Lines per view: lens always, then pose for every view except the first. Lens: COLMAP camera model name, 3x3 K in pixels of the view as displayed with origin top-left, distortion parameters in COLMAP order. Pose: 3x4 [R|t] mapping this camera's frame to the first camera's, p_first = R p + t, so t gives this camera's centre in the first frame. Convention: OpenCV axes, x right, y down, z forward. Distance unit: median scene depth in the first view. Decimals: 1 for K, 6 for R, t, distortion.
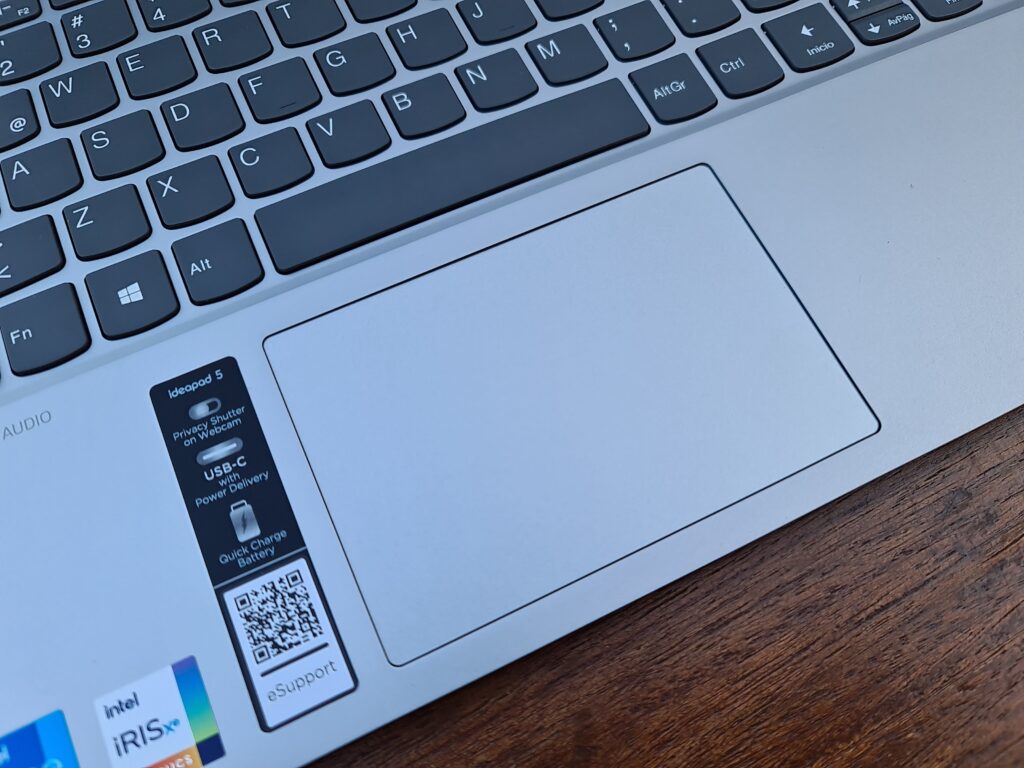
lens RADIAL K [[820.0, 0, 512.0], [0, 820.0, 384.0], [0, 0, 1]] dist [-0.004181, 0.003884]
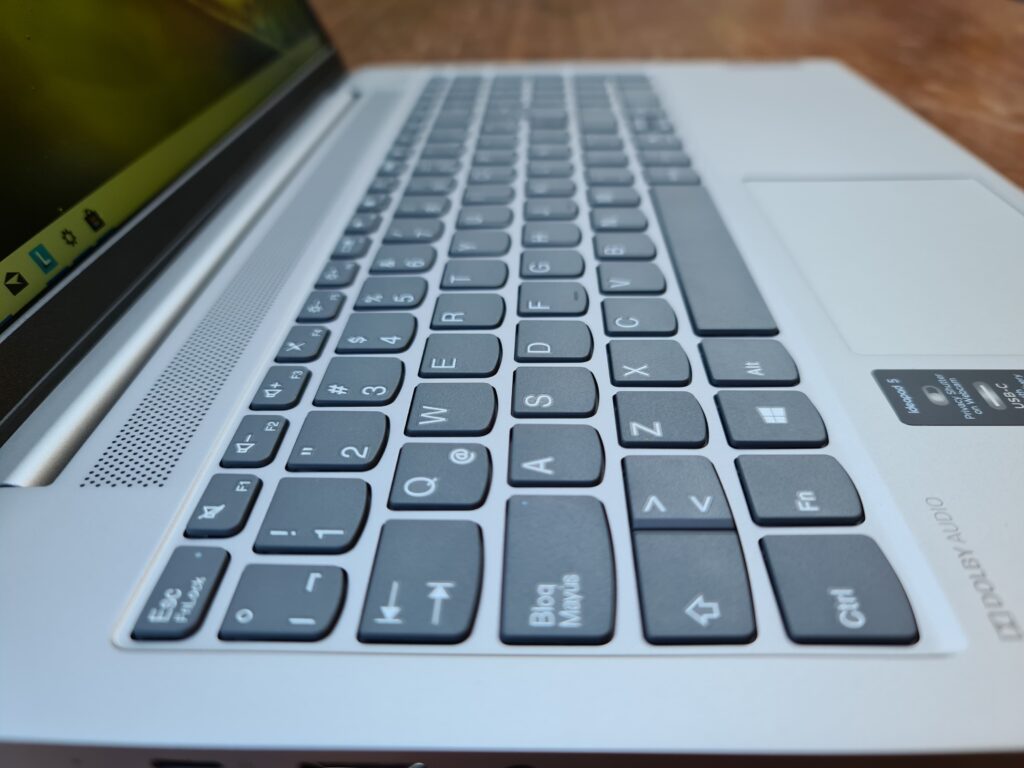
lens RADIAL K [[820.0, 0, 512.0], [0, 820.0, 384.0], [0, 0, 1]] dist [-0.004181, 0.003884]
pose [[0.446283, -0.499732, 0.742360, -1.230582], [0.838365, 0.523631, -0.151507, -0.229825], [-0.313011, 0.689984, 0.652646, 0.524093]]
